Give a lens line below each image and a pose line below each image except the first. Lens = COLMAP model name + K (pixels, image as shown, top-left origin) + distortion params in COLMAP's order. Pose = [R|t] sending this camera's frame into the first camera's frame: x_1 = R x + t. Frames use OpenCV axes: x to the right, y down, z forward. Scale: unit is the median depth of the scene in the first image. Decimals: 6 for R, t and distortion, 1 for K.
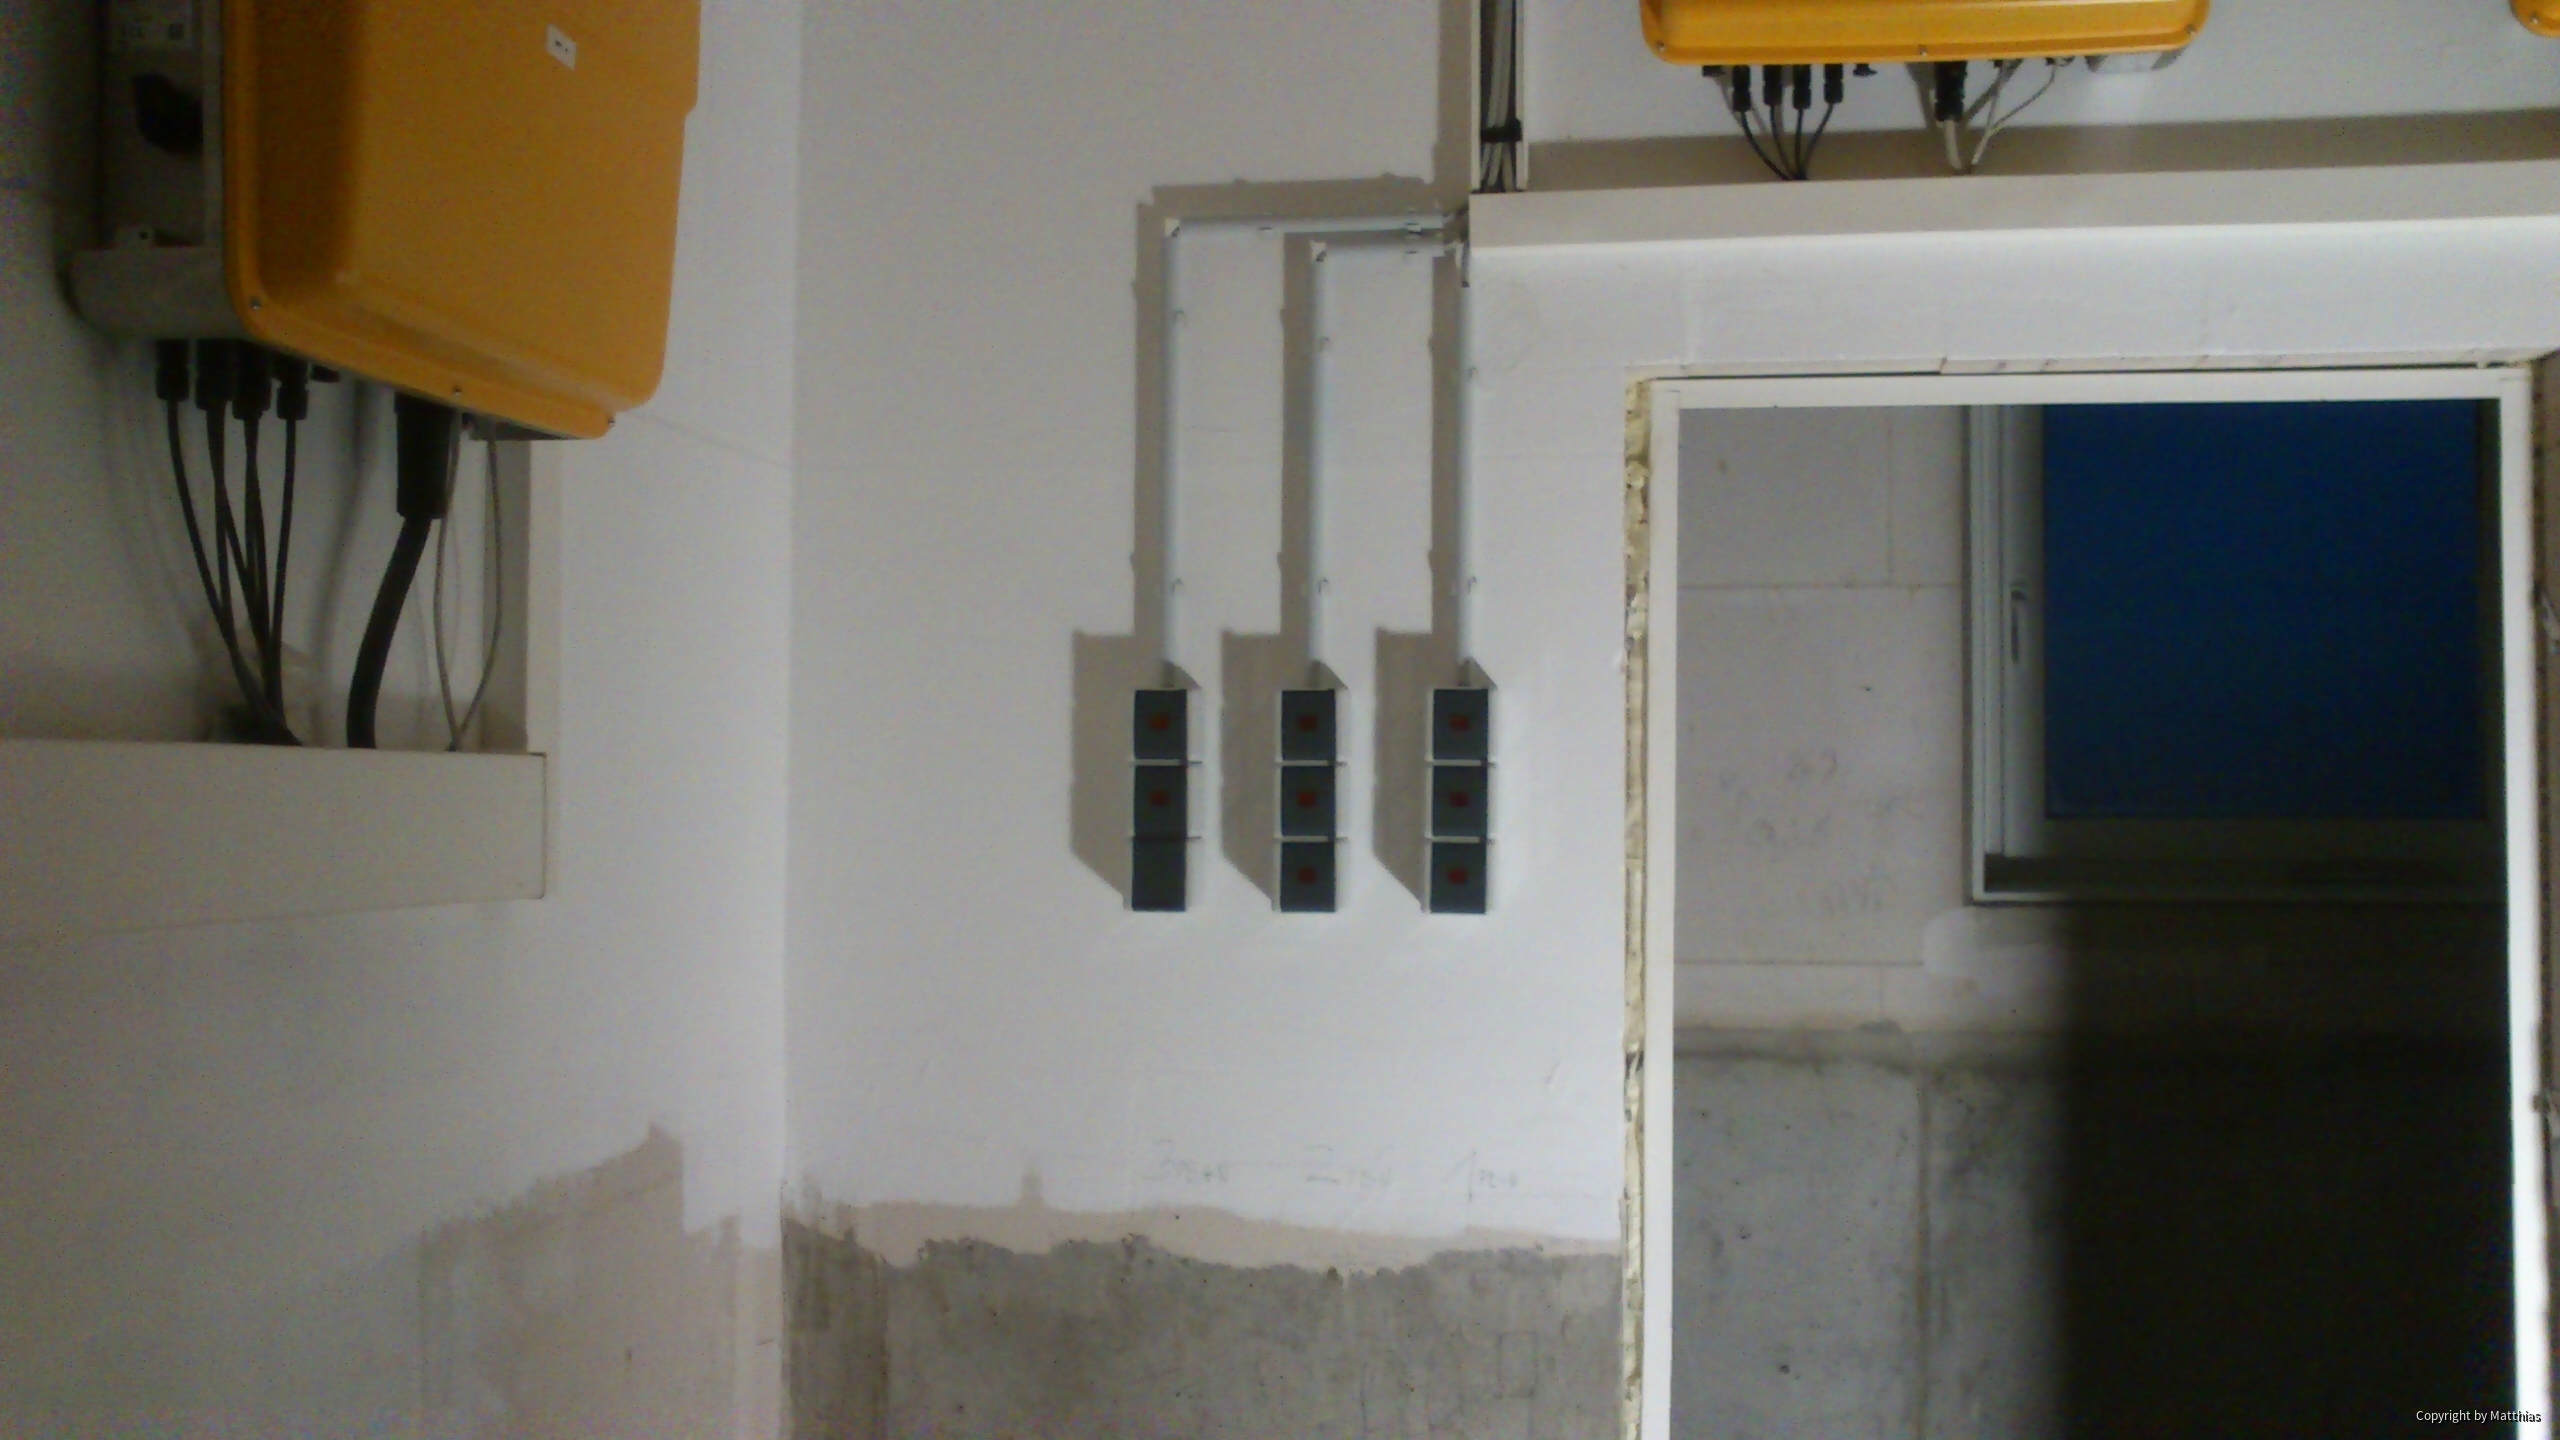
lens RADIAL K [[2260.3, 0, 1276.4], [0, 2260.3, 713.3], [0, 0, 1]] dist [-0.103477, 0.006268]
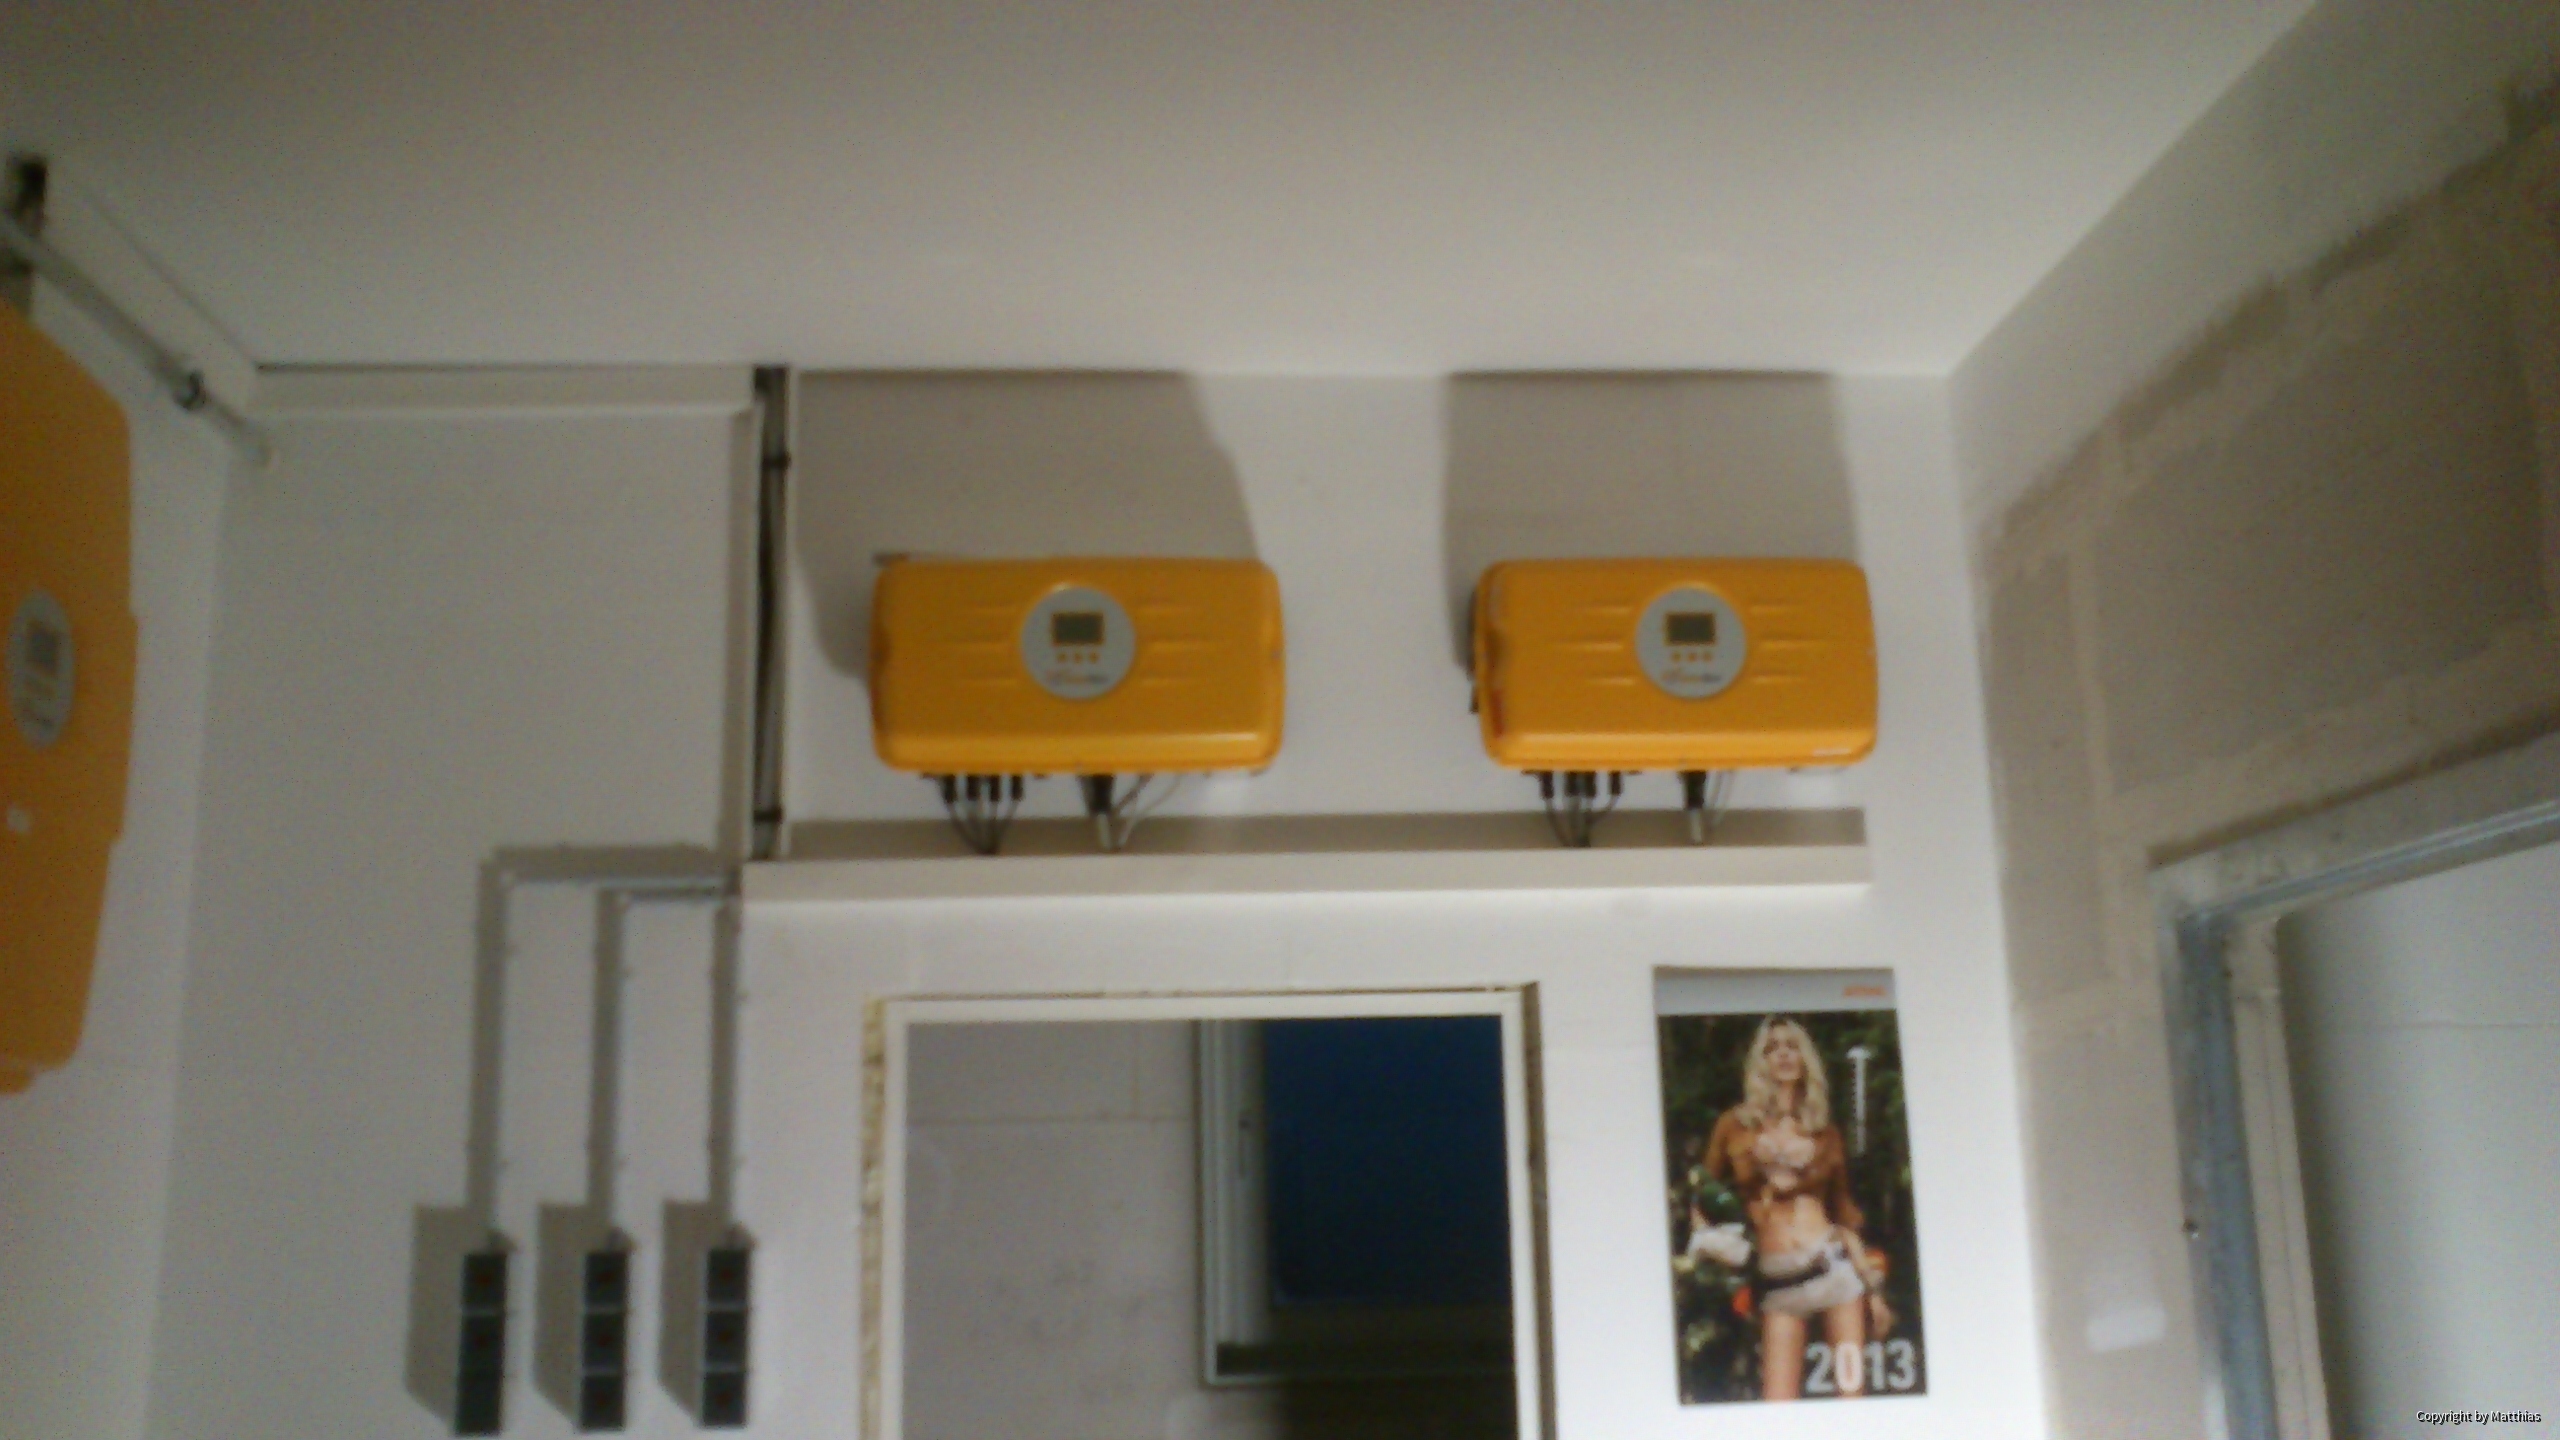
lens RADIAL K [[2260.3, 0, 1276.4], [0, 2260.3, 713.3], [0, 0, 1]] dist [-0.103477, 0.006268]
pose [[0.966748, 0.027175, 0.254284, 0.051181], [0.022898, 0.981146, -0.191908, -0.057384], [-0.254705, 0.191349, 0.947898, -0.334572]]
